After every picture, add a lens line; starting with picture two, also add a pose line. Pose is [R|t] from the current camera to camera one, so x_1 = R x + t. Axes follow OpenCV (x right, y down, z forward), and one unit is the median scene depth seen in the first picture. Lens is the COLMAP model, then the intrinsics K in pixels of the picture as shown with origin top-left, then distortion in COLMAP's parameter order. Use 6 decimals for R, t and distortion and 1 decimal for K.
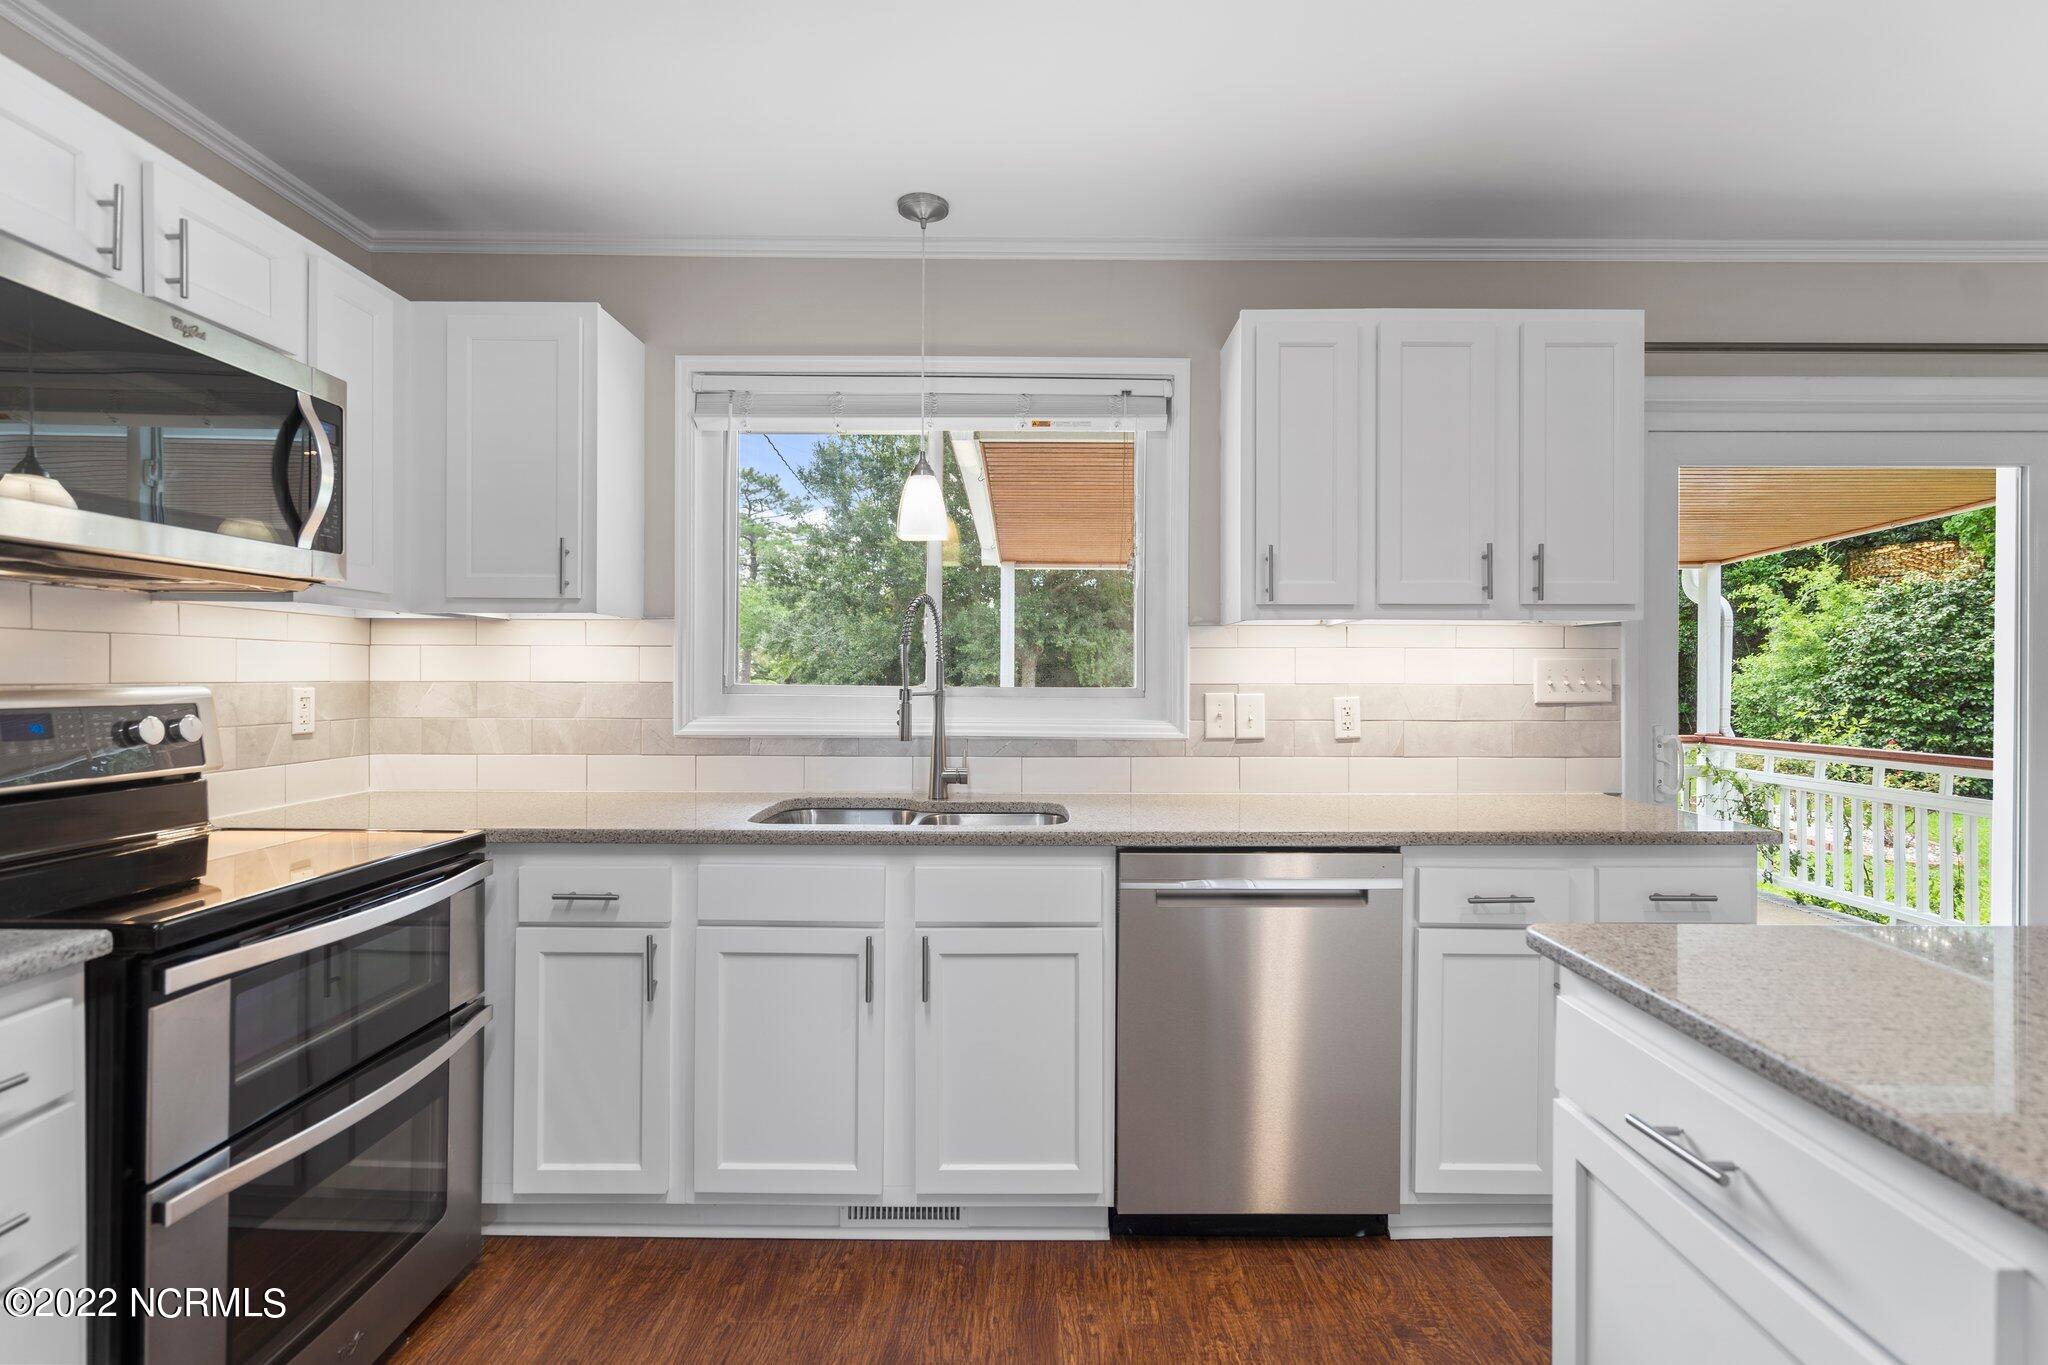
lens RADIAL K [[948.4, 0, 1021.4], [0, 948.4, 678.0], [0, 0, 1]] dist [0.001524, 0.000679]
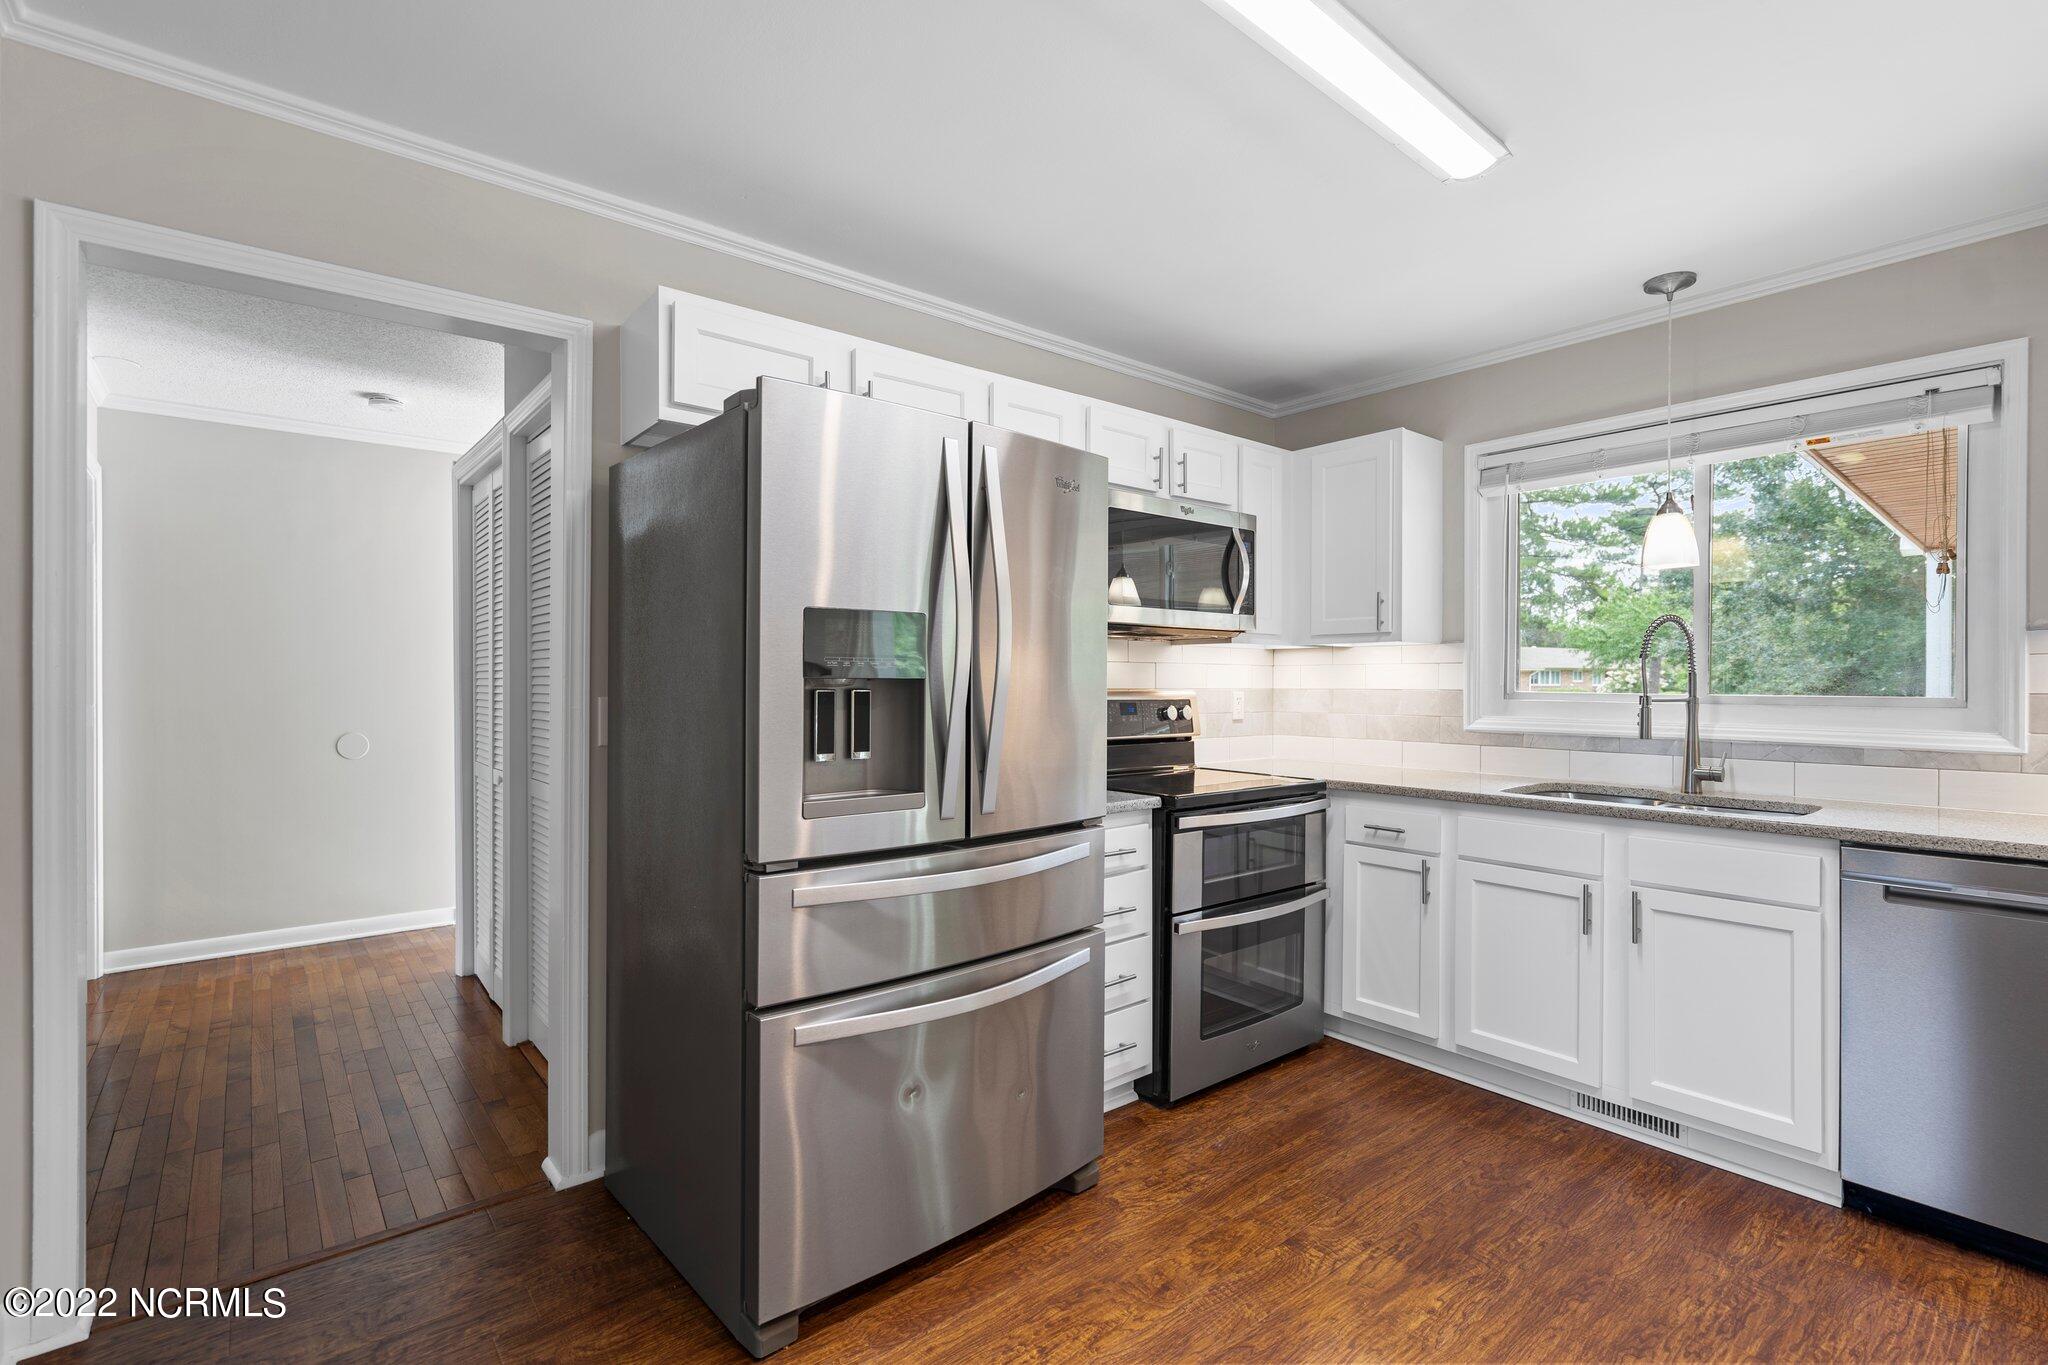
lens RADIAL K [[948.4, 0, 1021.2], [0, 948.4, 684.3], [0, 0, 1]] dist [0.001524, 0.000679]
pose [[0.632251, -0.001797, -0.774761, 0.301916], [-0.003393, 0.999981, -0.005089, 0.005852], [0.774756, 0.005846, 0.632234, -0.358561]]
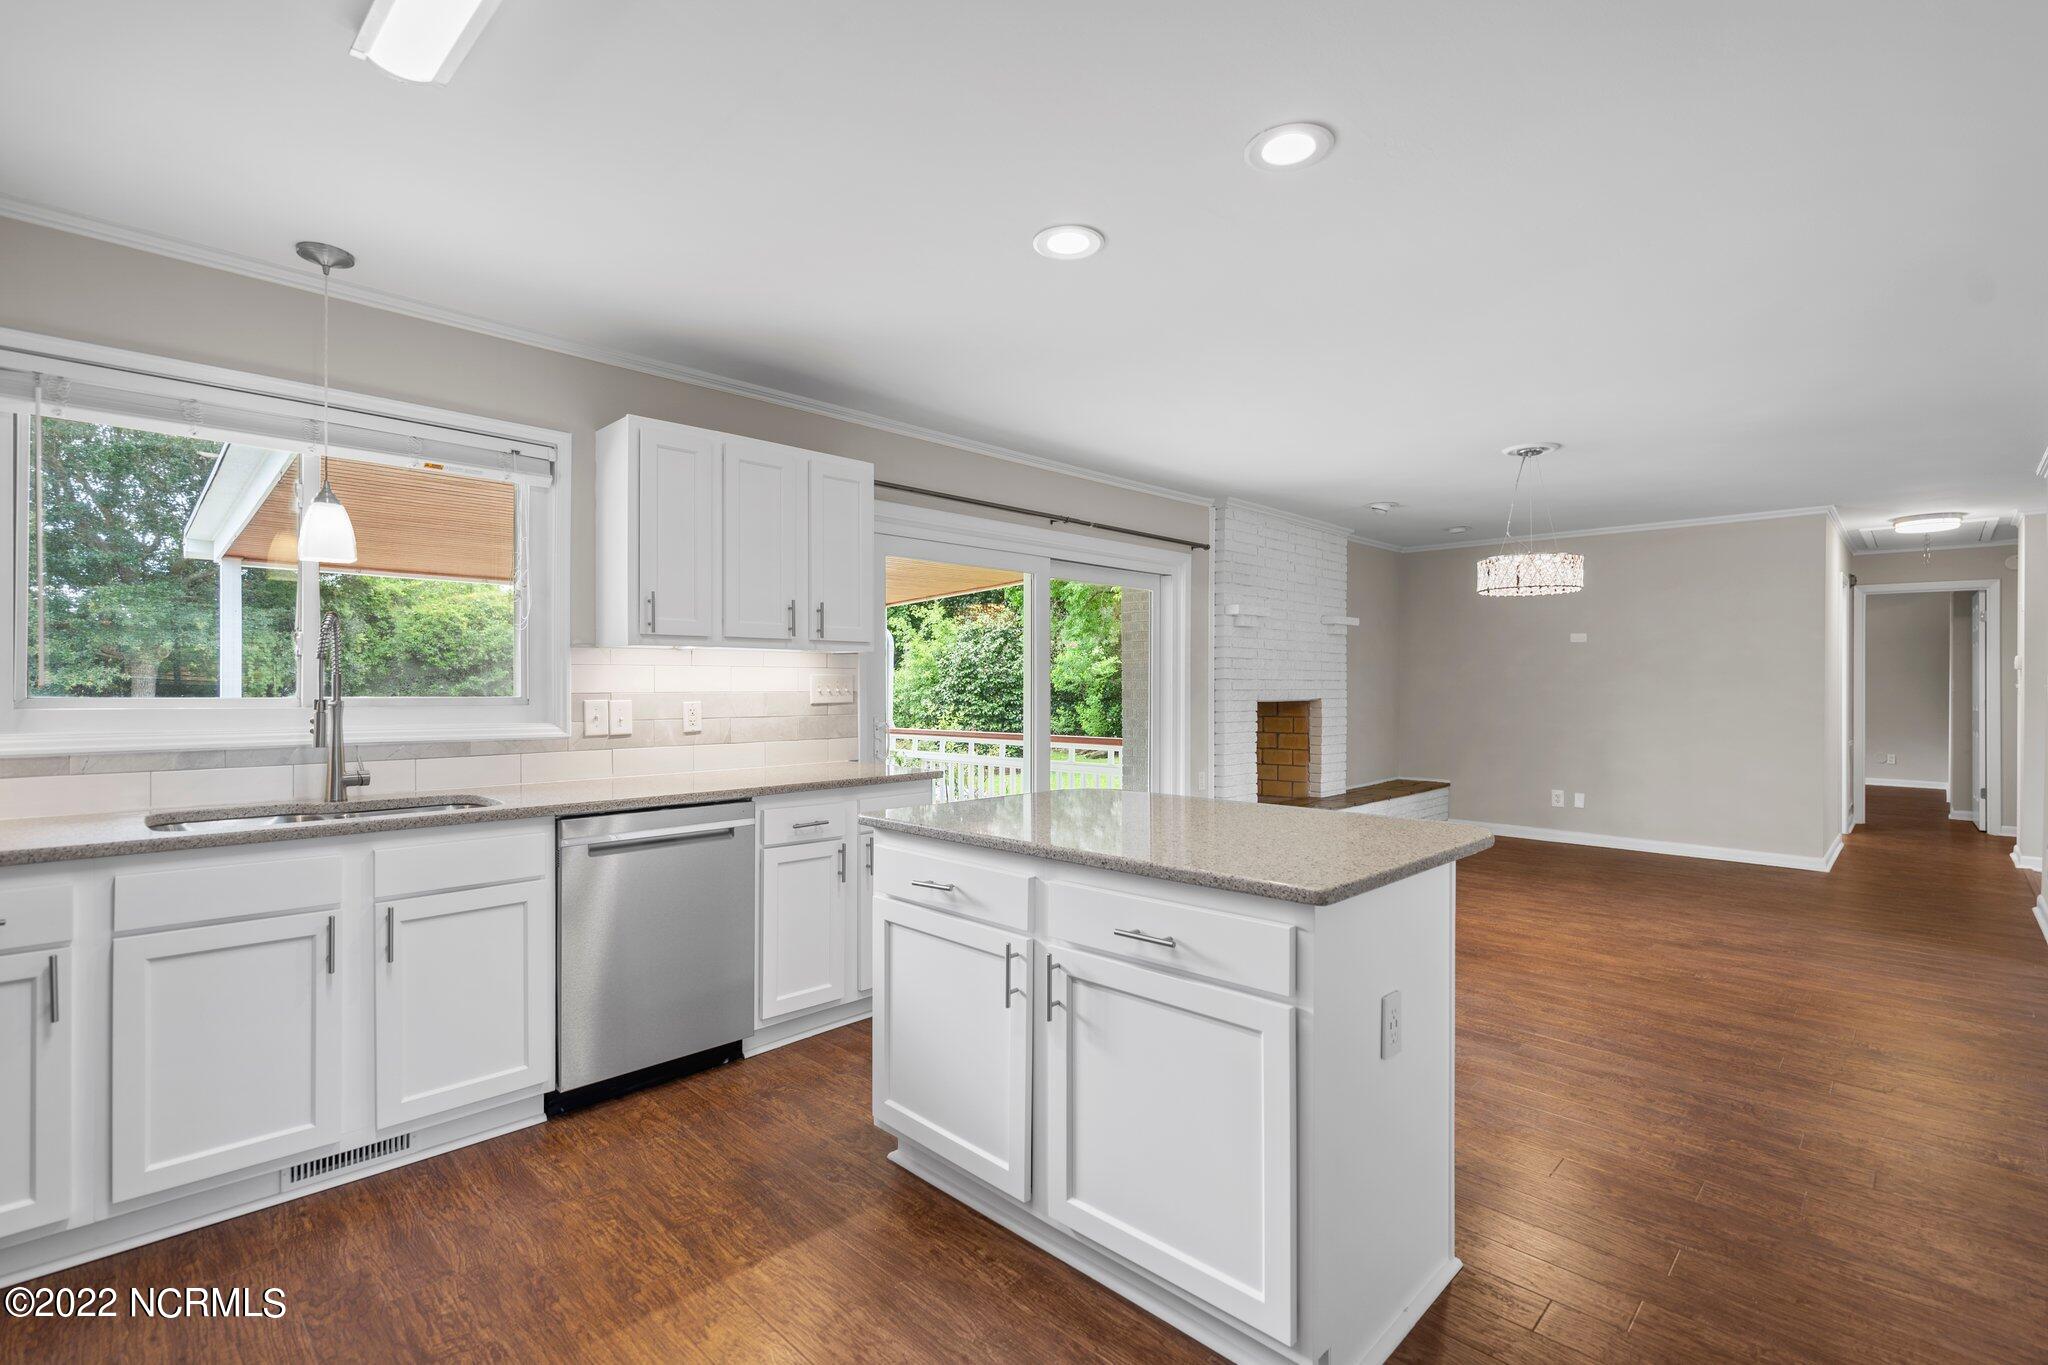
lens RADIAL K [[948.4, 0, 1024.1], [0, 948.4, 691.1], [0, 0, 1]] dist [0.001524, 0.000679]
pose [[0.696909, -0.007115, 0.717124, -0.336340], [0.005053, 0.999975, 0.005010, 0.000386], [-0.717142, 0.000132, 0.696927, -0.330378]]
